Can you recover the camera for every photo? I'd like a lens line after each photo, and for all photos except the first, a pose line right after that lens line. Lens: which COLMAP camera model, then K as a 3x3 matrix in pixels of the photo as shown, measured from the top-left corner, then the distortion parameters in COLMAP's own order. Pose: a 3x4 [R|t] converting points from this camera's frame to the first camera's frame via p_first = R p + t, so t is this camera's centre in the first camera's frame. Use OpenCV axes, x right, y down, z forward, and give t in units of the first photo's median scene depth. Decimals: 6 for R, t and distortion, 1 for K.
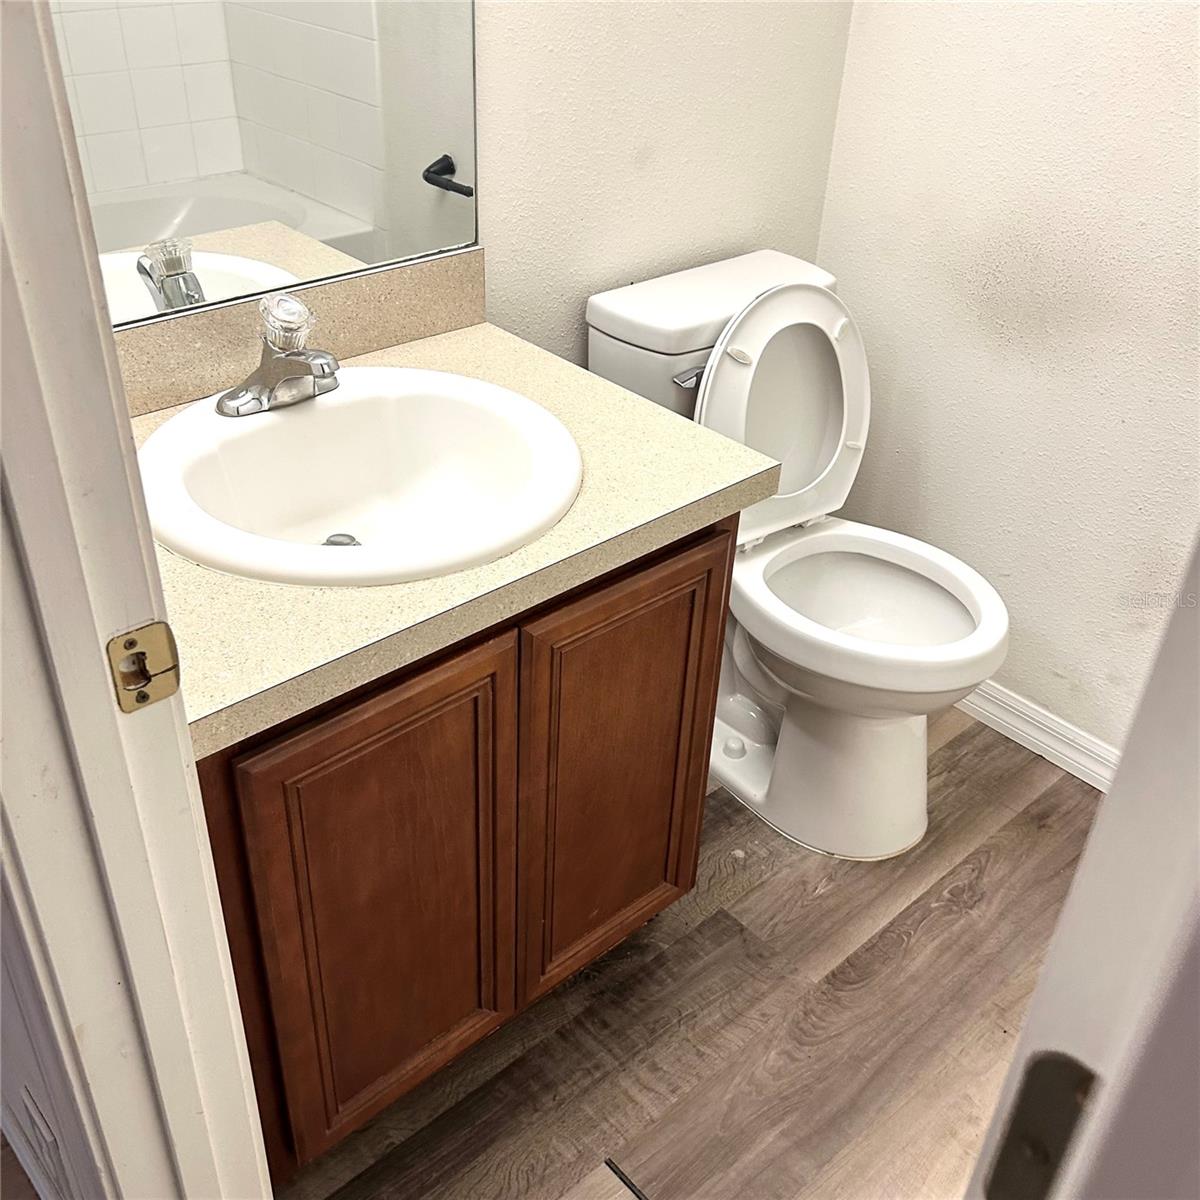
lens RADIAL K [[1207.8, 0, 622.1], [0, 1207.8, 567.2], [0, 0, 1]] dist [0.035027, 0.000000]
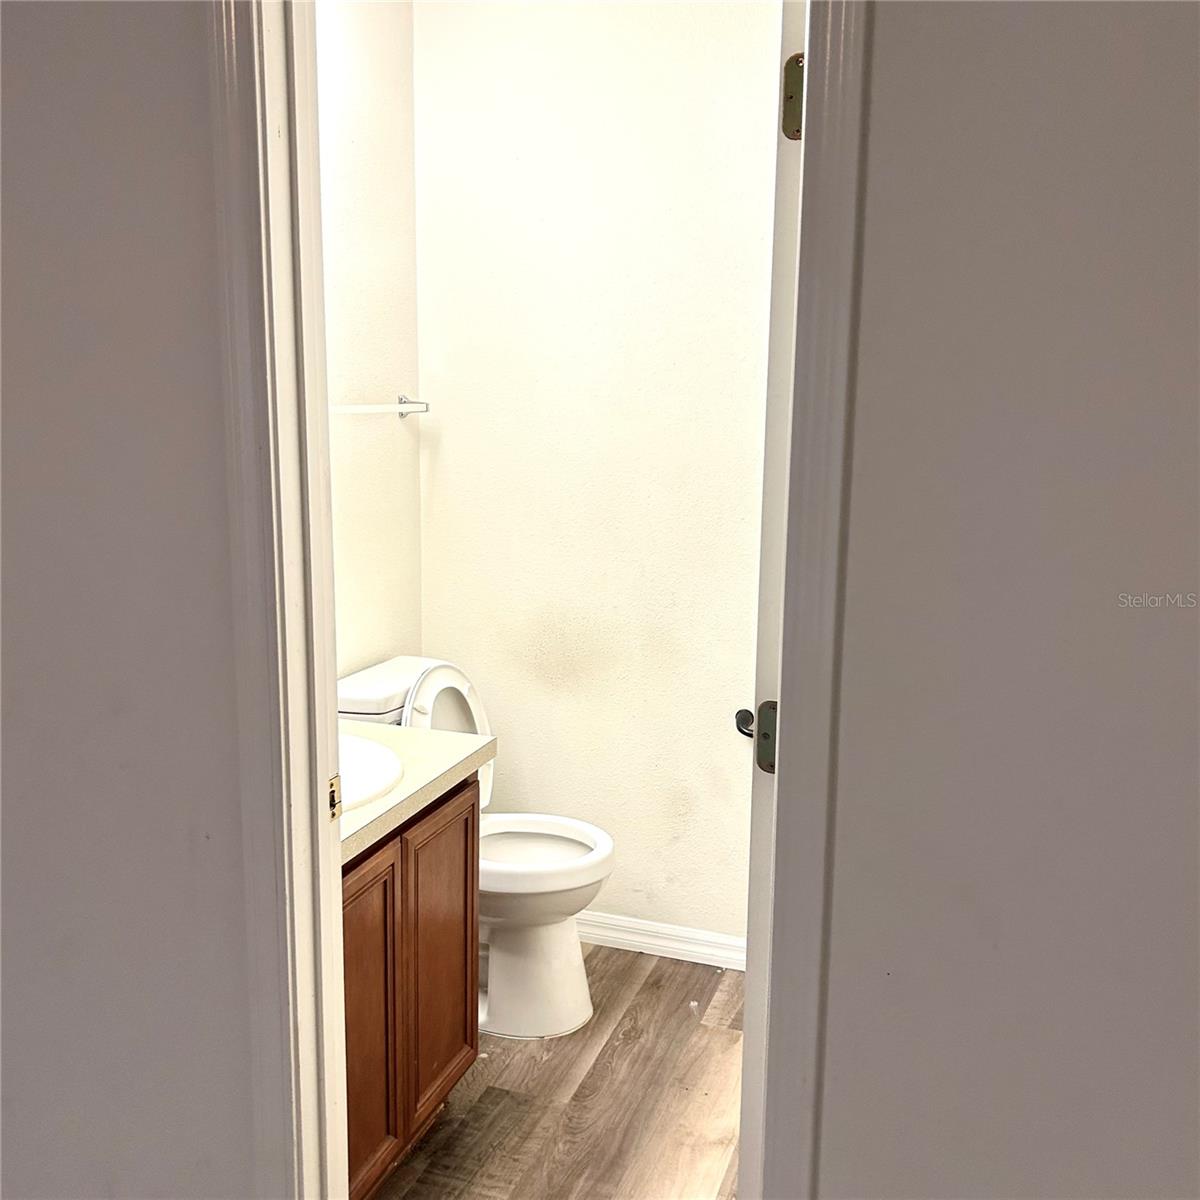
lens RADIAL K [[1207.8, 0, 598.3], [0, 1207.8, 599.6], [0, 0, 1]] dist [0.035027, 0.000000]
pose [[0.881096, -0.118625, 0.457818, -0.413463], [0.277820, 0.913225, -0.298054, 0.236849], [-0.382734, 0.389806, 0.837596, -0.491203]]
